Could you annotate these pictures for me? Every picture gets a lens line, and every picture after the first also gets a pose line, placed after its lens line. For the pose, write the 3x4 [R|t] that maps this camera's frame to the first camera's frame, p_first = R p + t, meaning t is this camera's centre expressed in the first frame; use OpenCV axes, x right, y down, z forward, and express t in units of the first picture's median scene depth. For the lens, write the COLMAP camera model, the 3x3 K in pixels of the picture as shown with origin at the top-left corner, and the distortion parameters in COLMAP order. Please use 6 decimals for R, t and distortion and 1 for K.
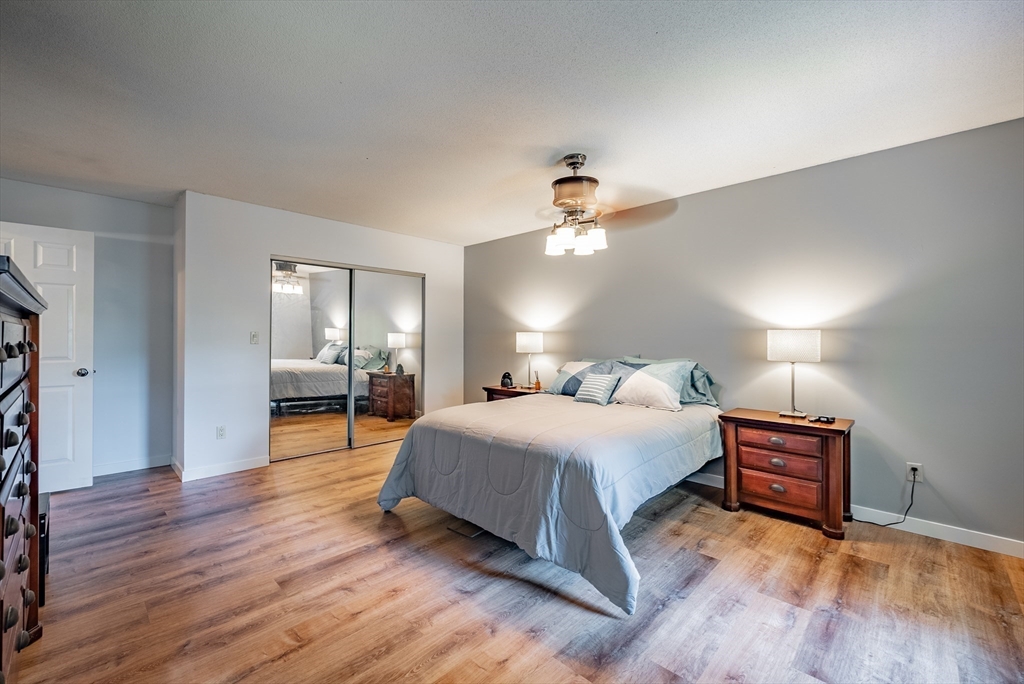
lens RADIAL K [[421.6, 0, 509.4], [0, 421.6, 341.8], [0, 0, 1]] dist [-0.001158, -0.000391]
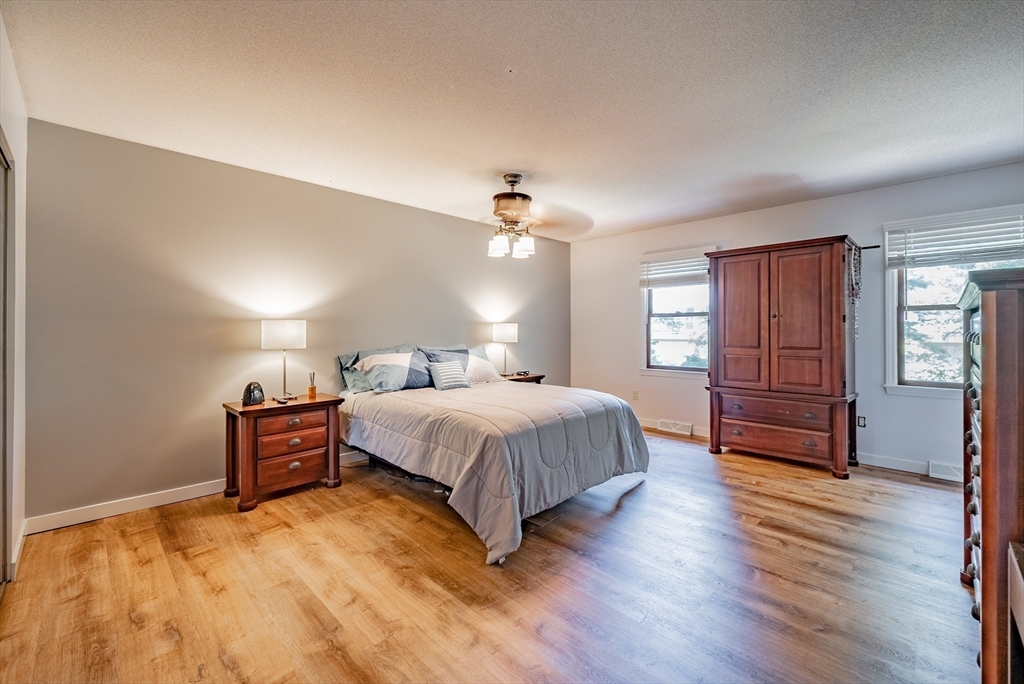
lens RADIAL K [[426.3, 0, 500.4], [0, 426.3, 329.3], [0, 0, 1]] dist [0.000627, 0.000265]
pose [[0.031300, 0.002317, 0.999507, -1.079918], [0.004925, 0.999985, -0.002473, -0.003070], [-0.999498, 0.005000, 0.031288, 1.028719]]
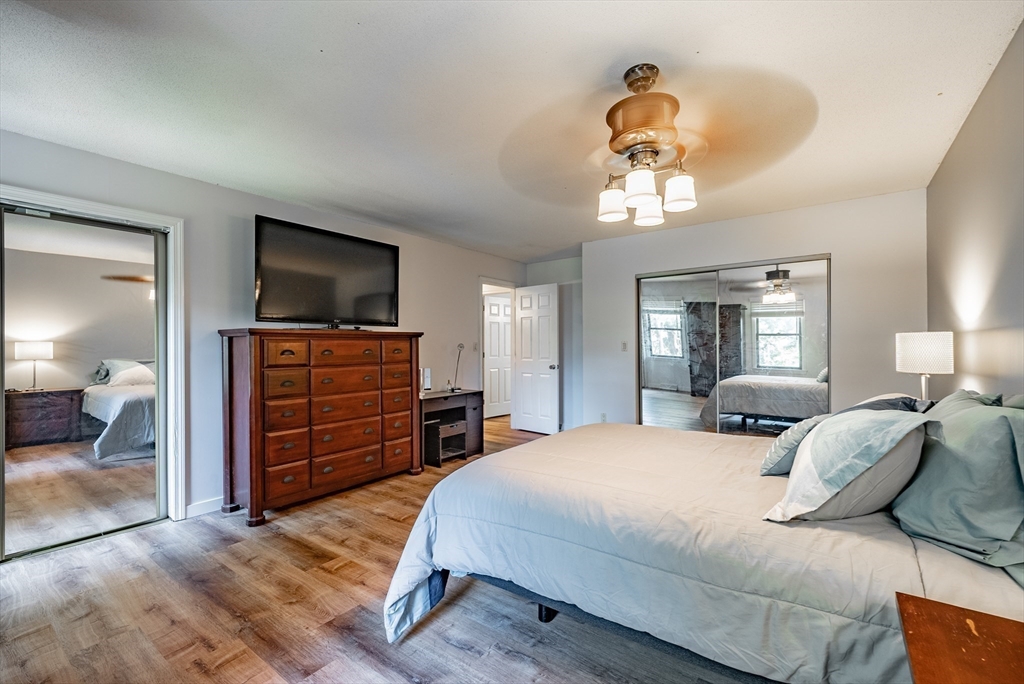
lens RADIAL K [[434.4, 0, 525.2], [0, 434.4, 341.9], [0, 0, 1]] dist [0.000475, -0.000266]
pose [[0.158940, -0.012987, -0.987203, 0.830302], [-0.004932, 0.999891, -0.013948, -0.003714], [0.987276, 0.007086, 0.158859, 0.728694]]
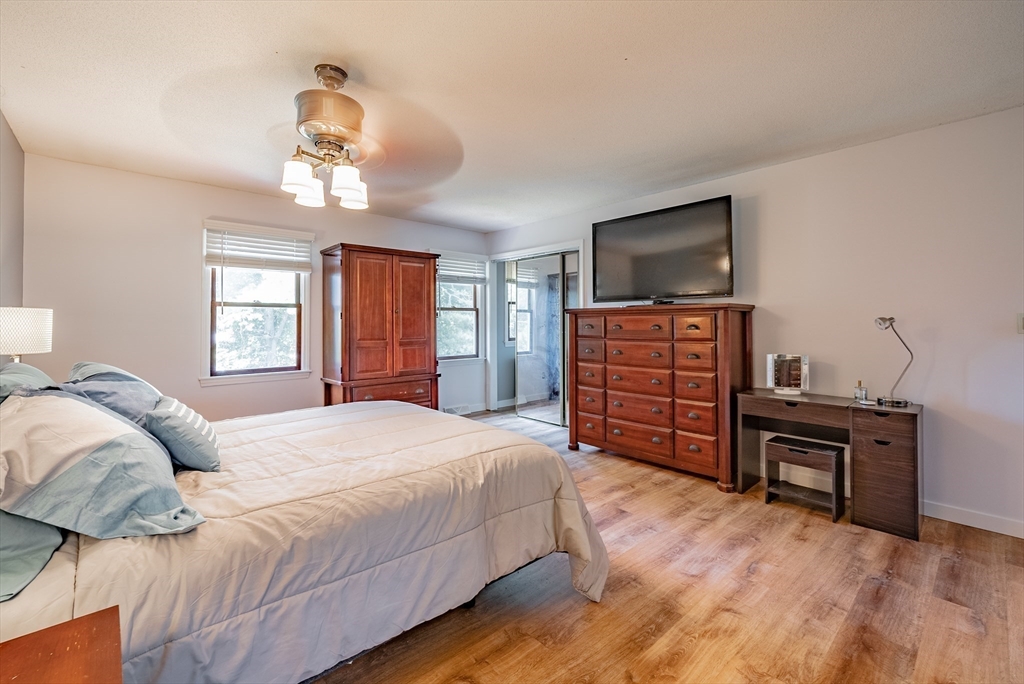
lens RADIAL K [[441.9, 0, 499.0], [0, 441.9, 313.1], [0, 0, 1]] dist [0.013839, -0.000137]
pose [[-0.996750, 0.003113, 0.080503, -0.201836], [0.002362, 0.999953, -0.009414, -0.019785], [-0.080528, -0.009193, -0.996710, 1.787691]]
